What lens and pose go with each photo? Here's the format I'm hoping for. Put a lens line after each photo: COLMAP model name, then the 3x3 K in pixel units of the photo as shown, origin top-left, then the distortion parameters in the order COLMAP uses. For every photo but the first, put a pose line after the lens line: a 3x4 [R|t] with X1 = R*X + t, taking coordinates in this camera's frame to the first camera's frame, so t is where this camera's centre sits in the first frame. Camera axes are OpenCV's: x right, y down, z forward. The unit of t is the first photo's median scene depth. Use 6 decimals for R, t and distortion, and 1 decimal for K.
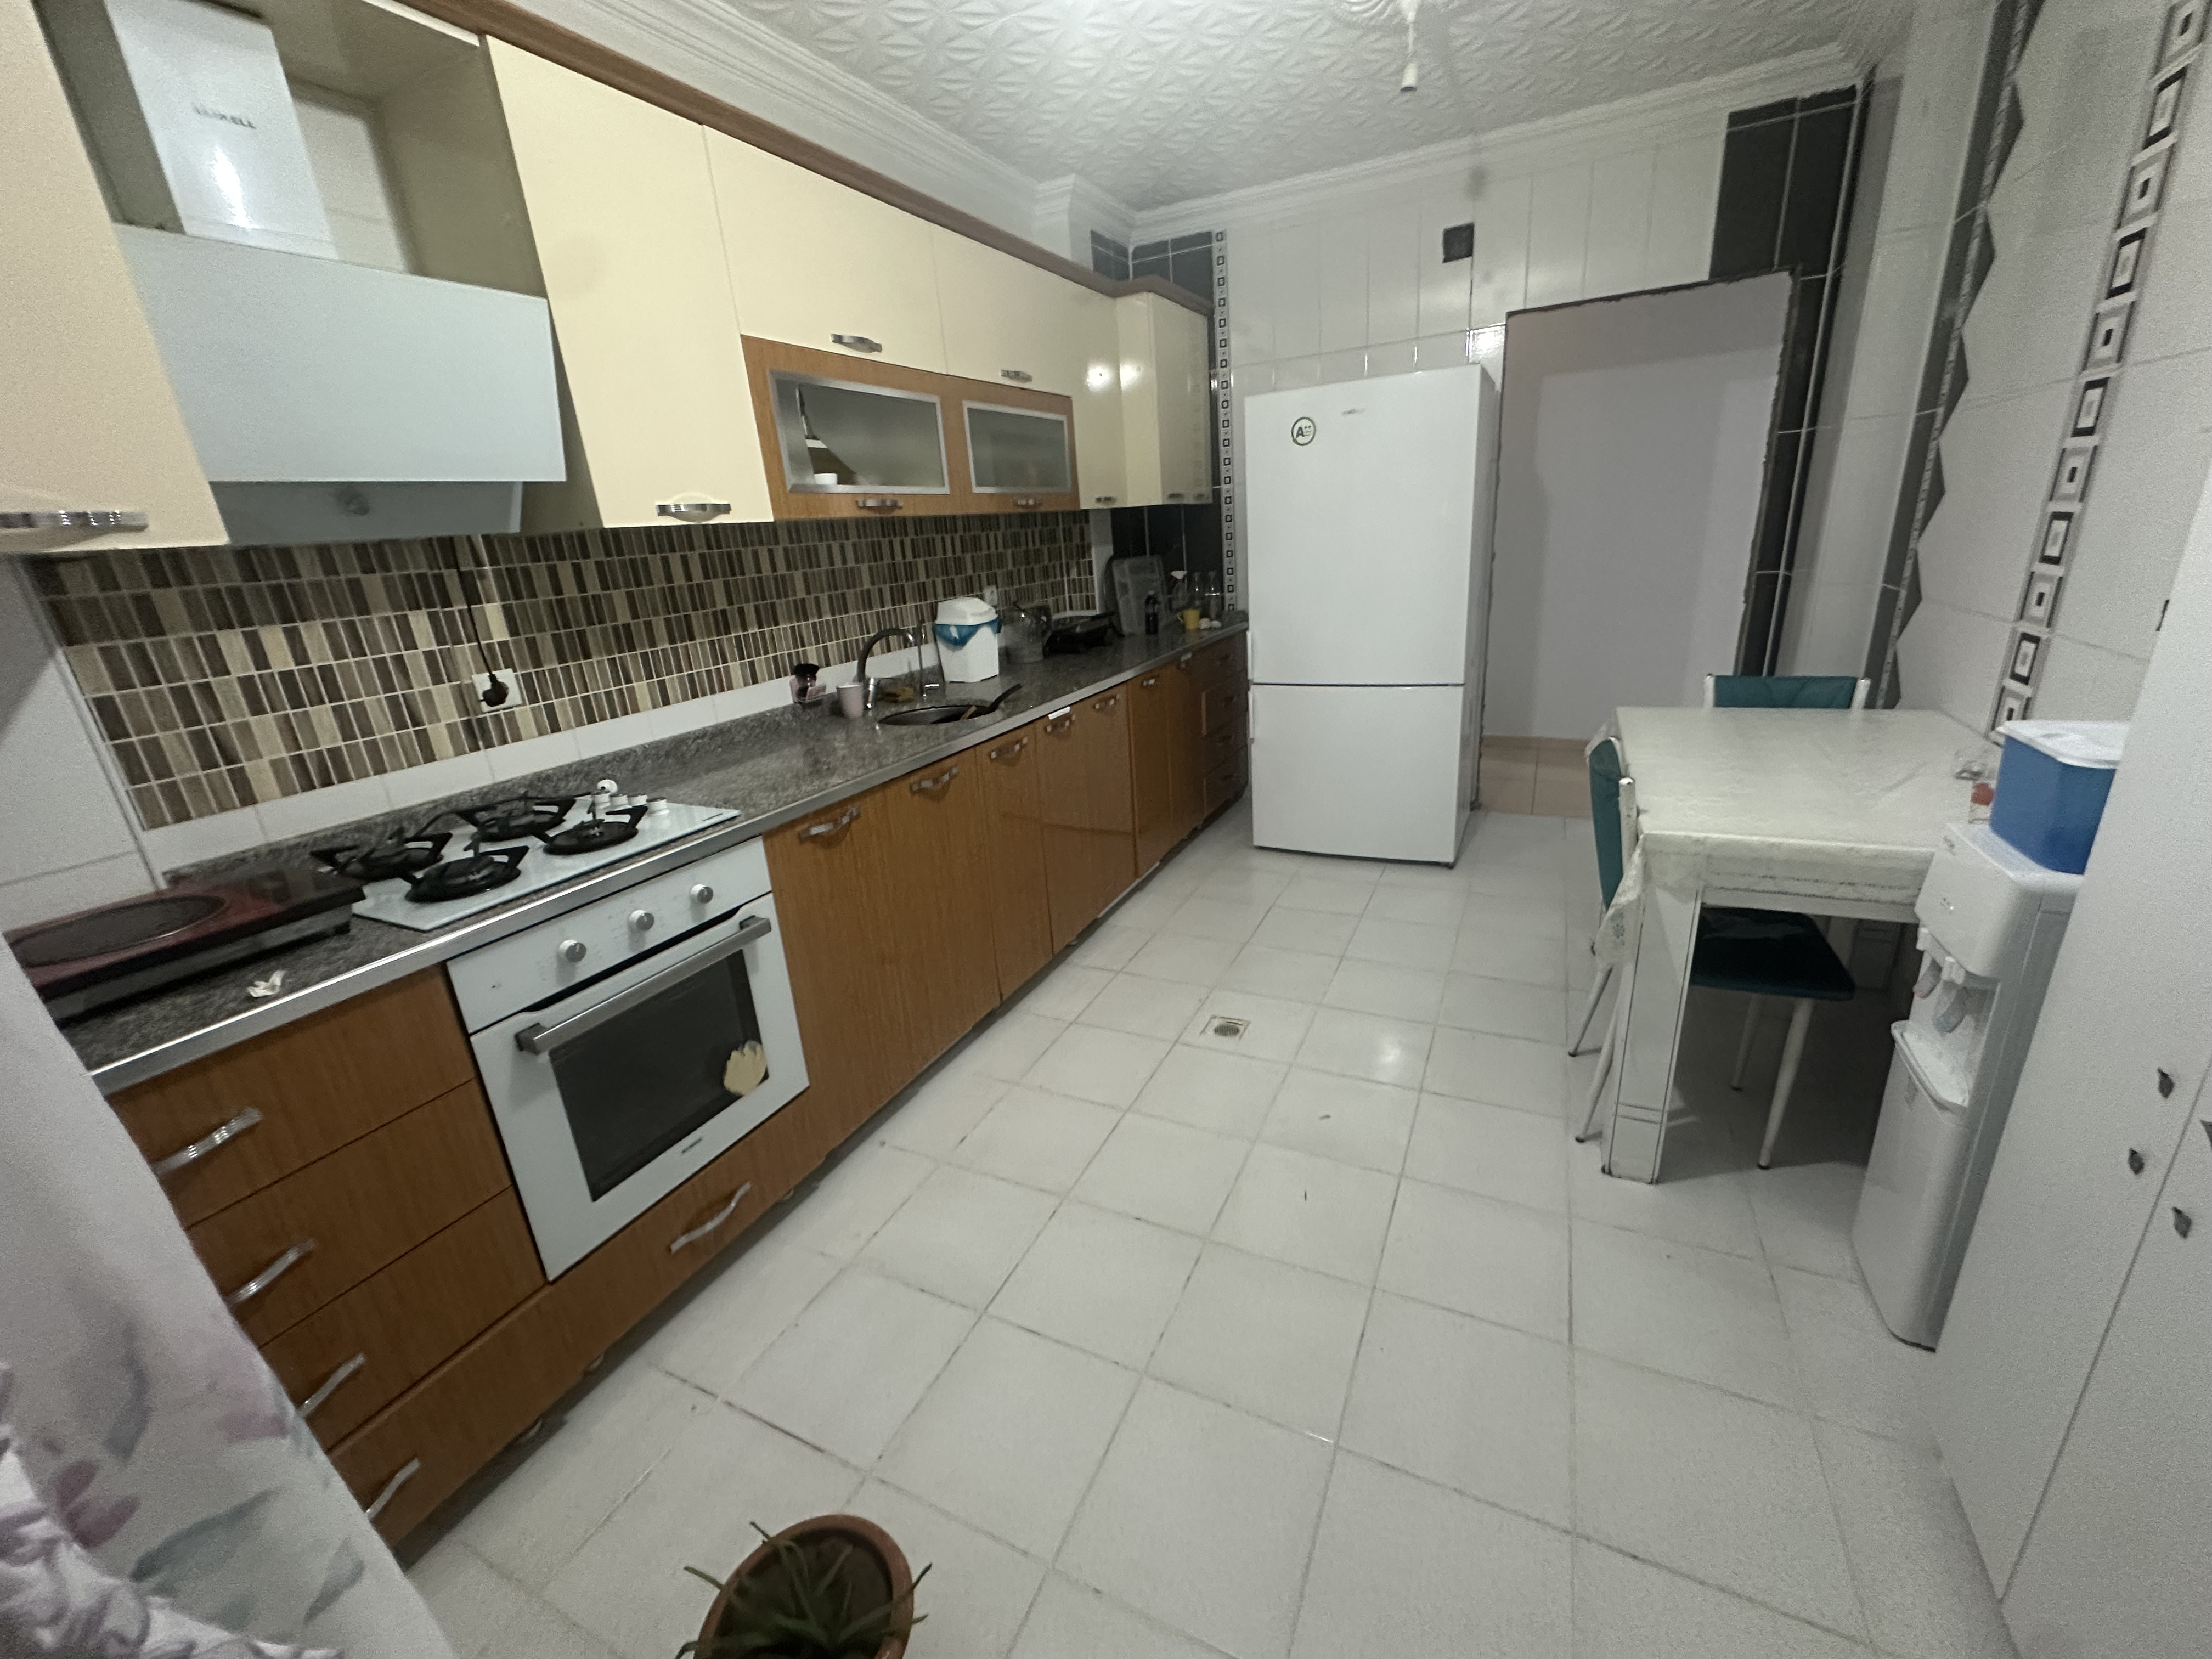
lens RADIAL K [[881.7, 0, 1102.4], [0, 881.7, 835.3], [0, 0, 1]] dist [-0.005706, 0.001390]
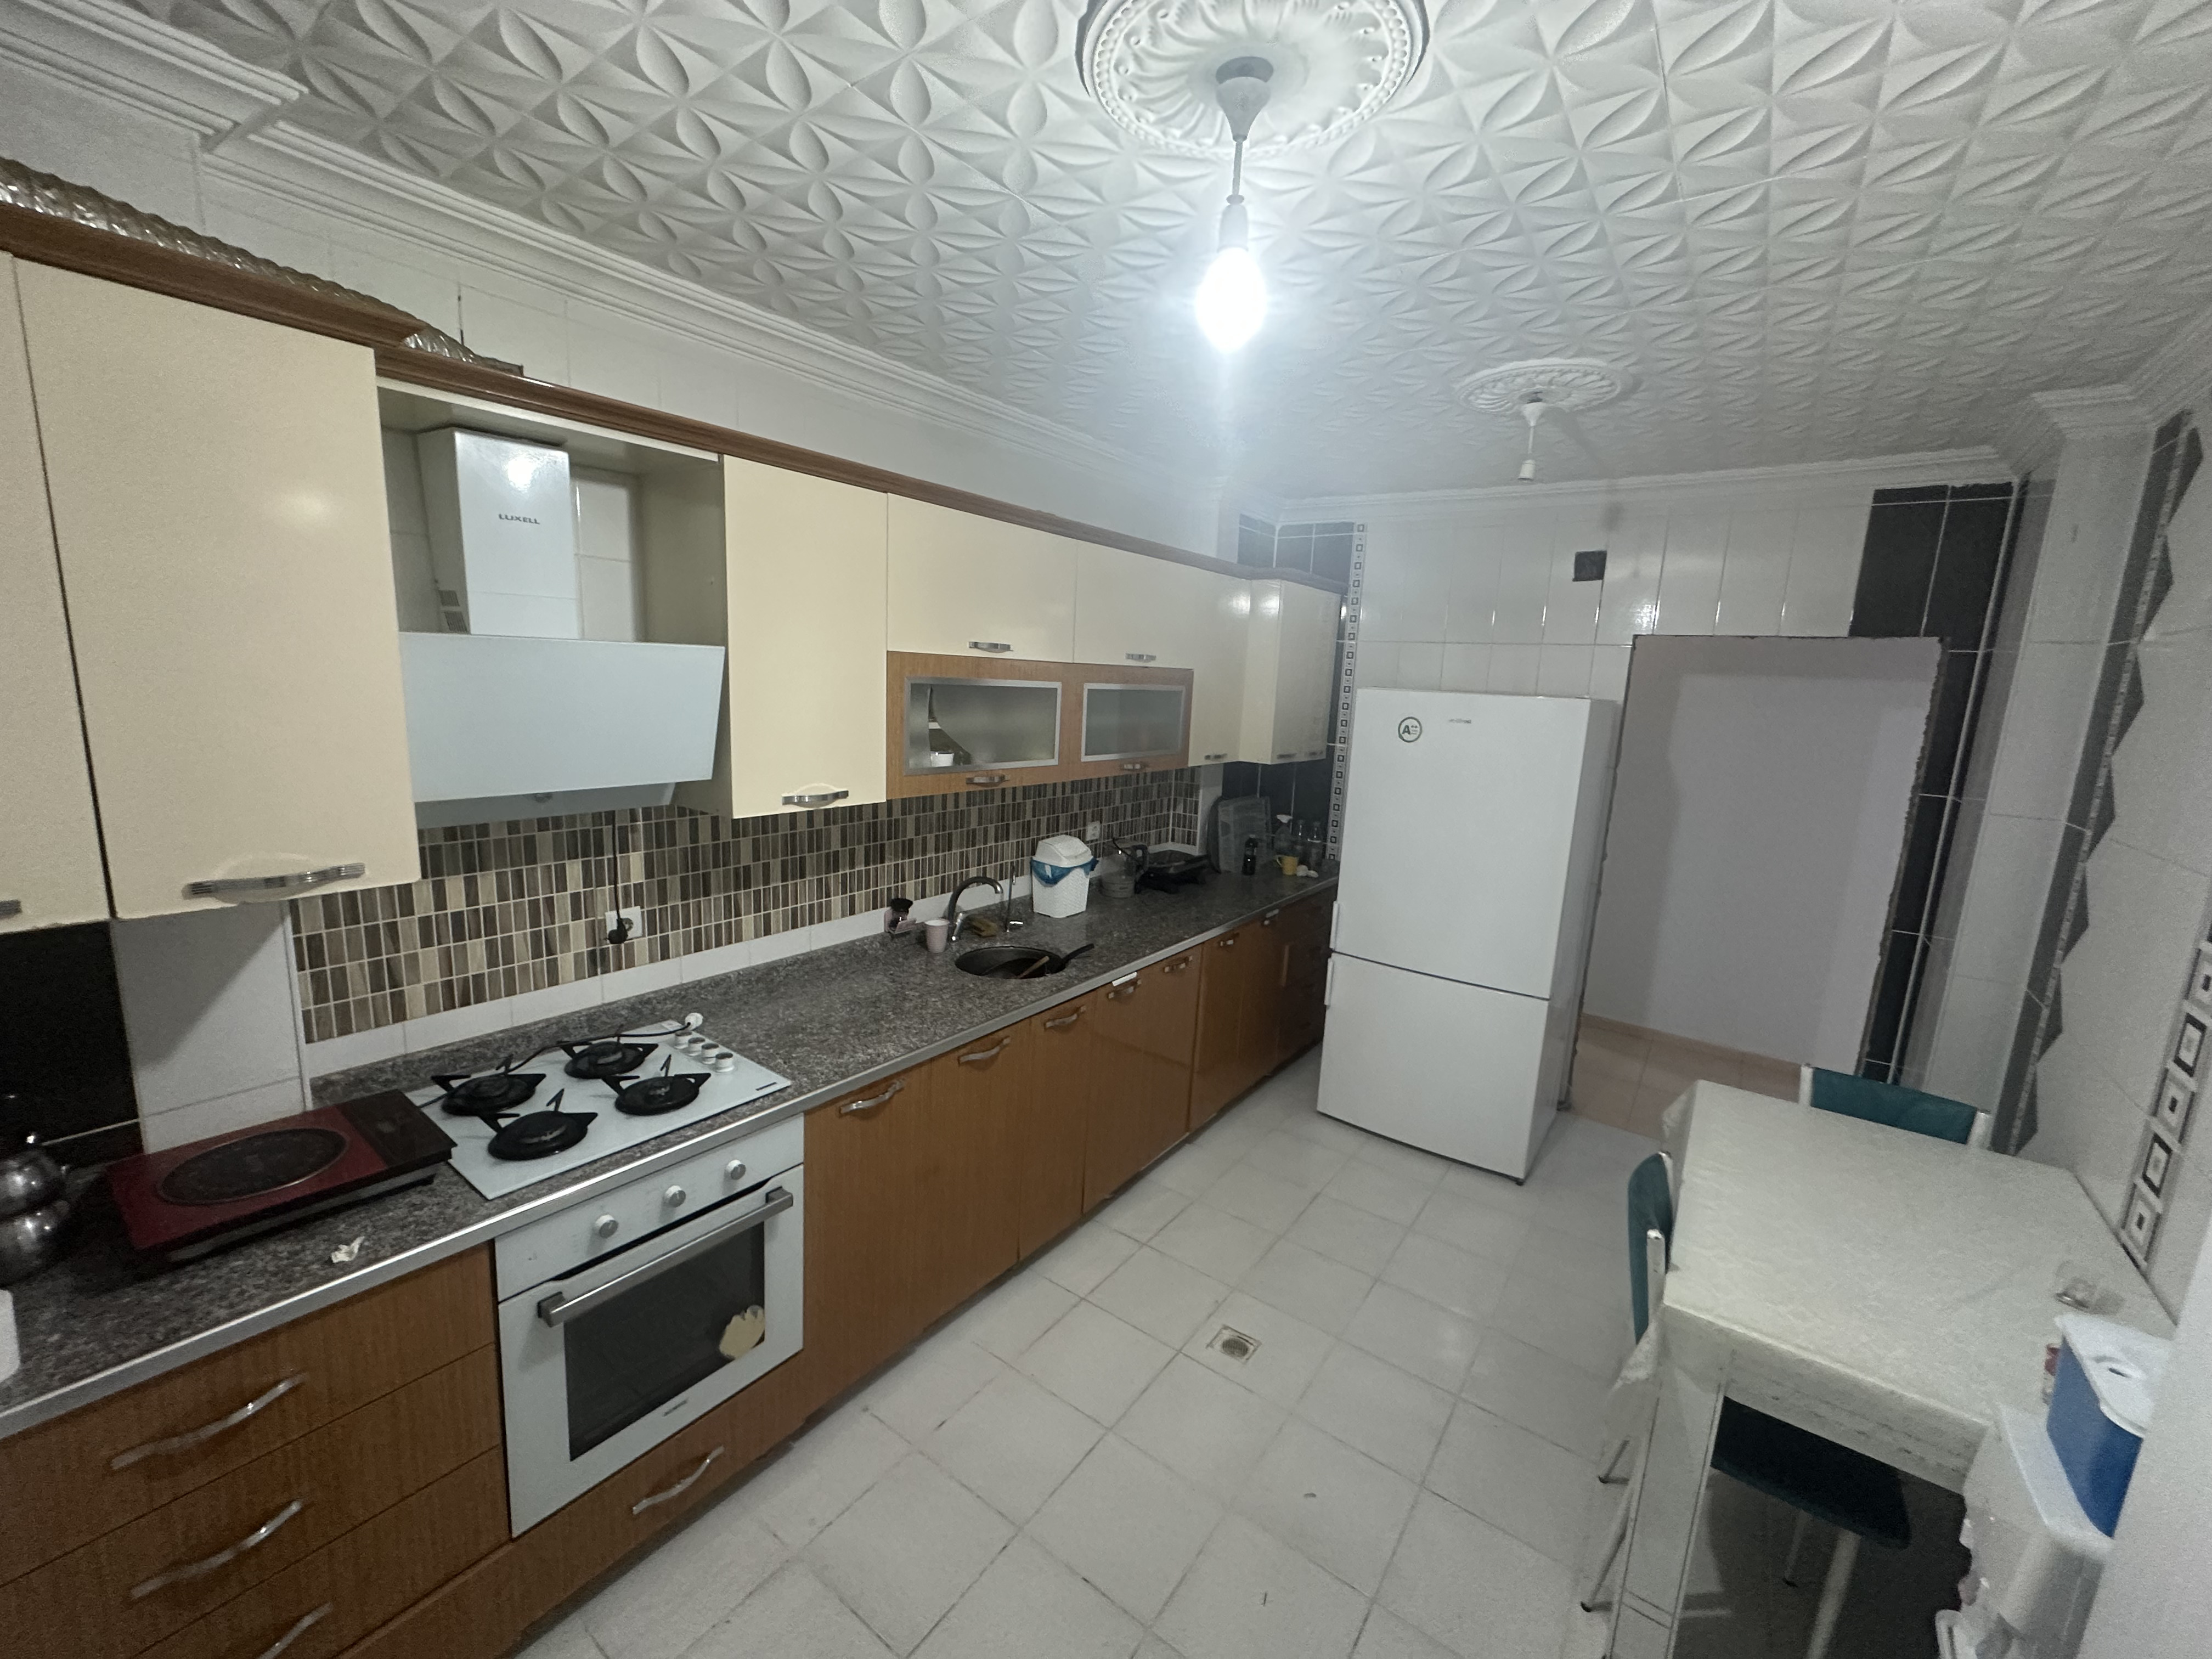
lens RADIAL K [[881.7, 0, 1101.5], [0, 881.7, 835.9], [0, 0, 1]] dist [-0.005706, 0.001390]
pose [[0.977837, 0.147452, -0.148639, 0.071824], [-0.168100, 0.976129, -0.137530, -0.207909], [0.124812, 0.159468, 0.979281, -0.063528]]
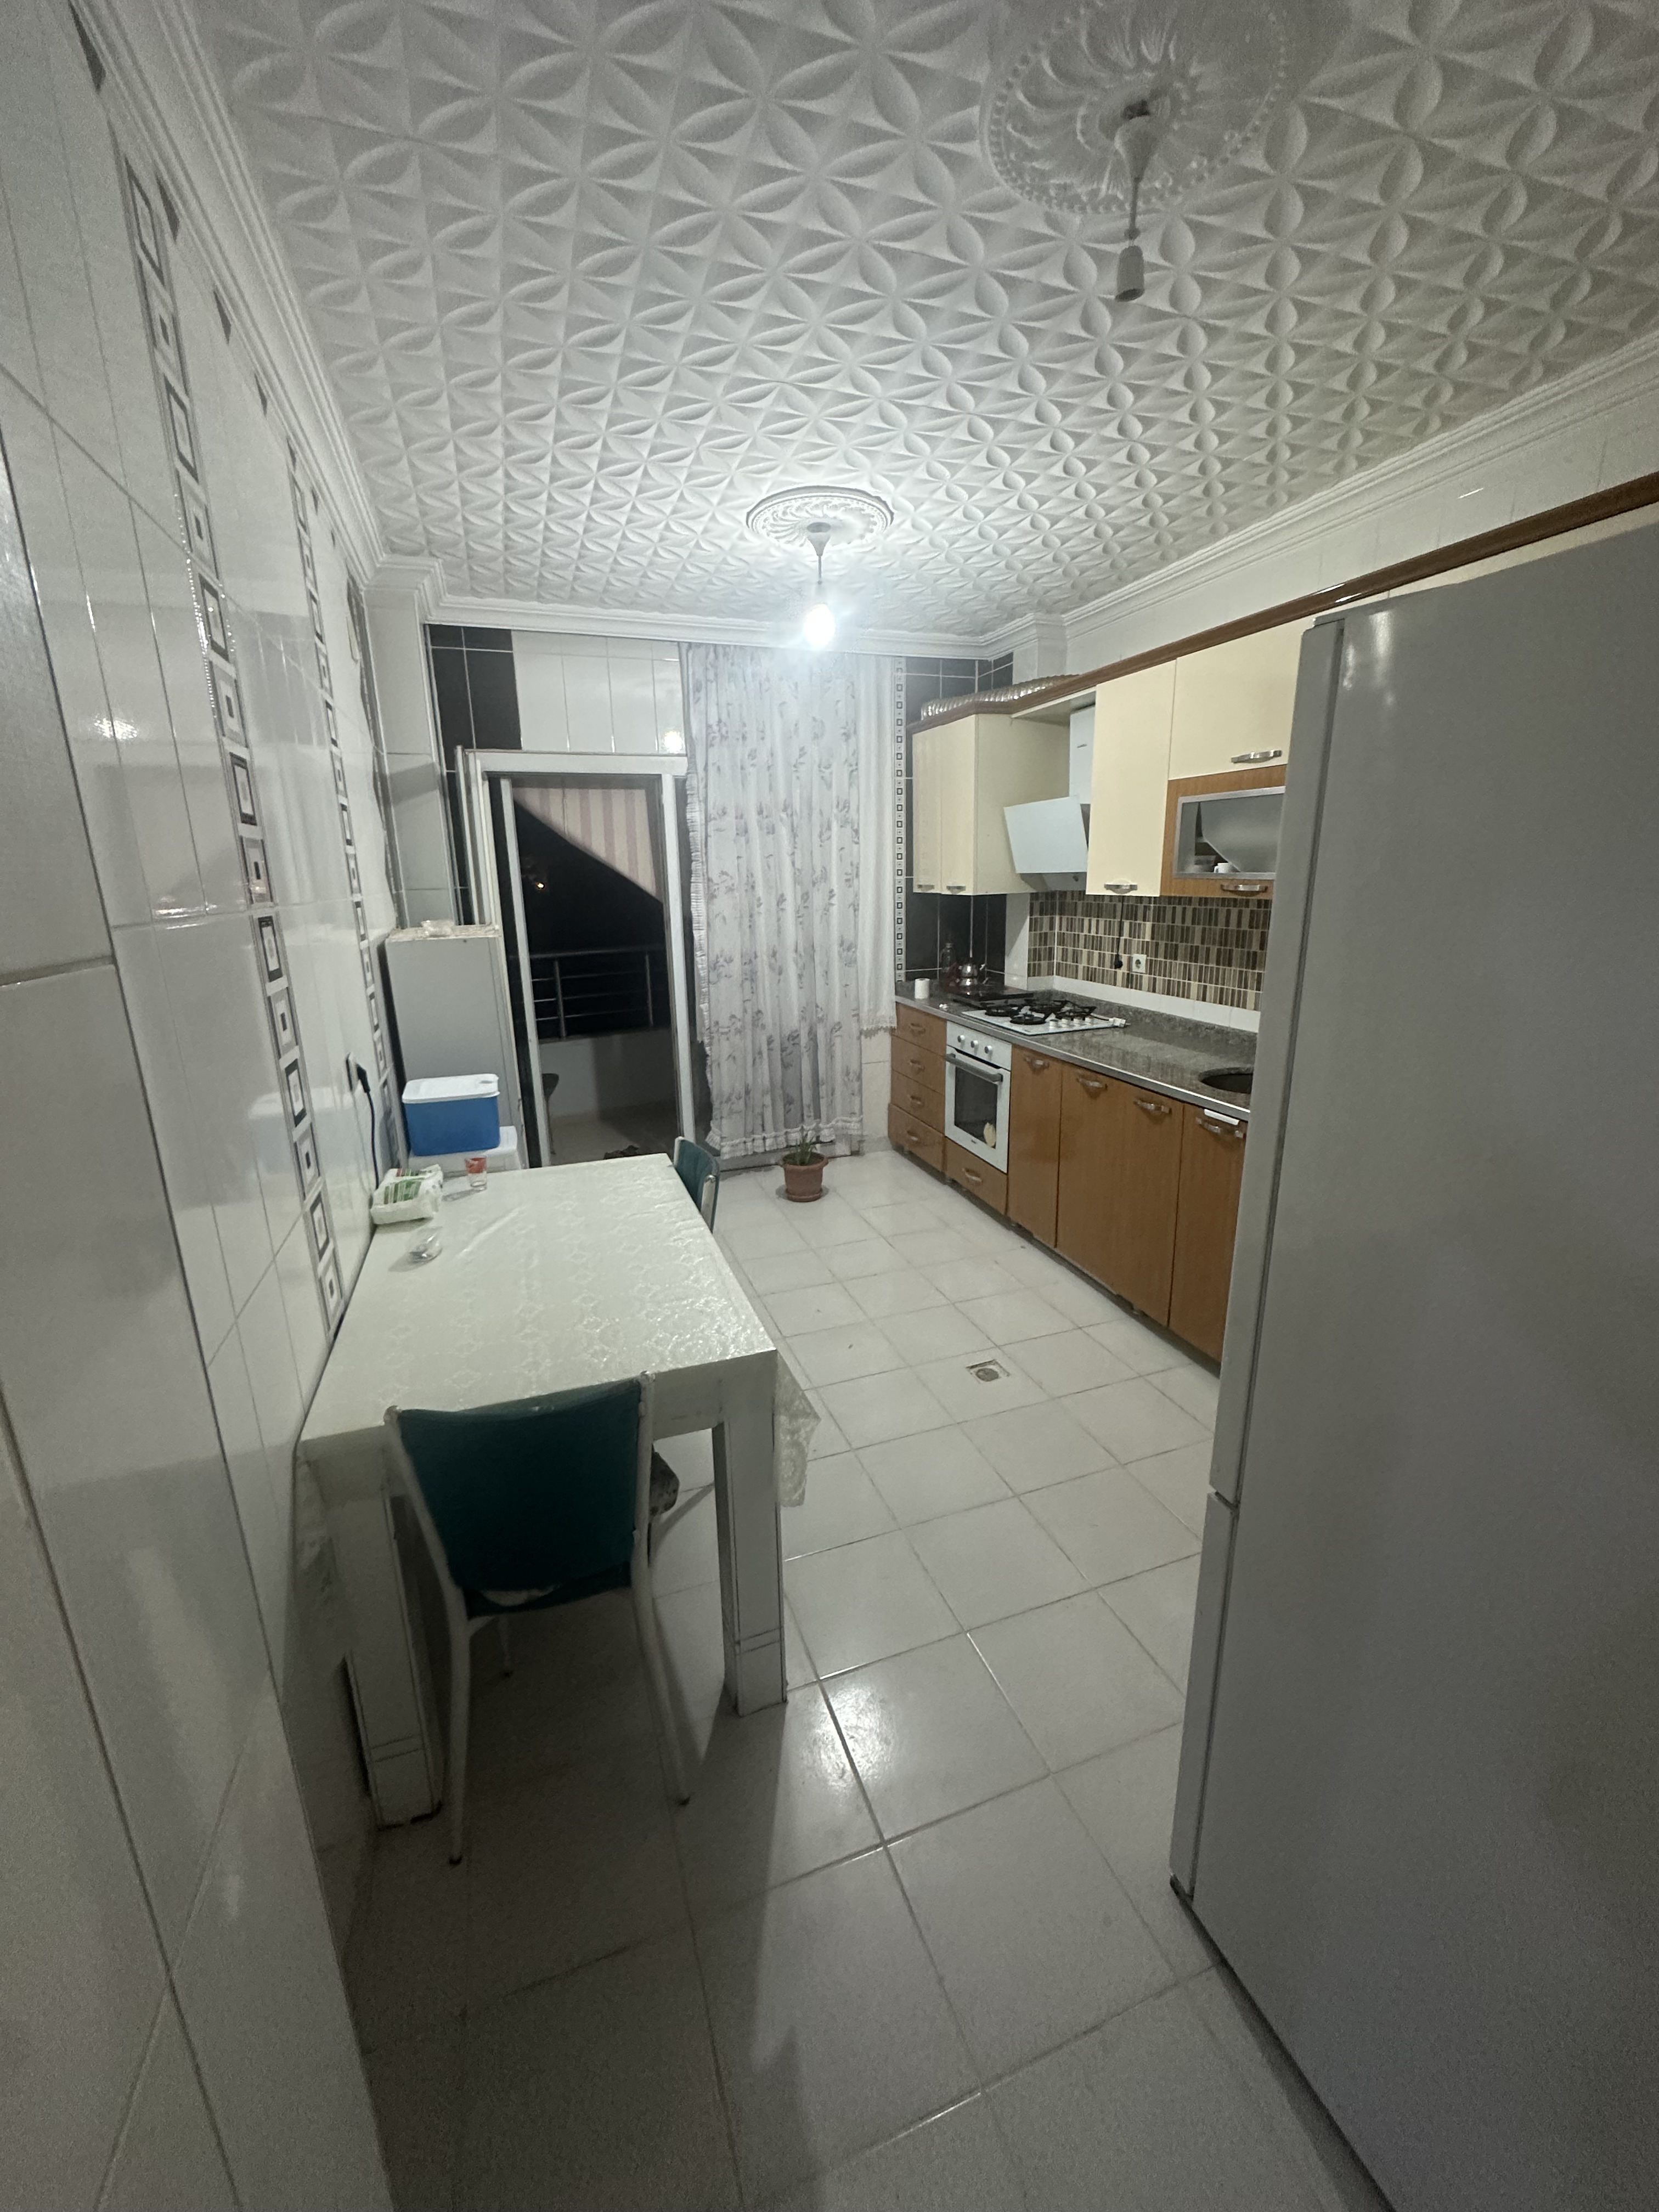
lens RADIAL K [[881.7, 0, 835.5], [0, 881.7, 1107.8], [0, 0, 1]] dist [-0.005706, 0.001390]
pose [[-0.686184, 0.273040, -0.674241, 1.154975], [-0.171370, 0.840119, 0.514619, -0.747912], [0.706954, 0.468668, -0.529685, 1.603567]]
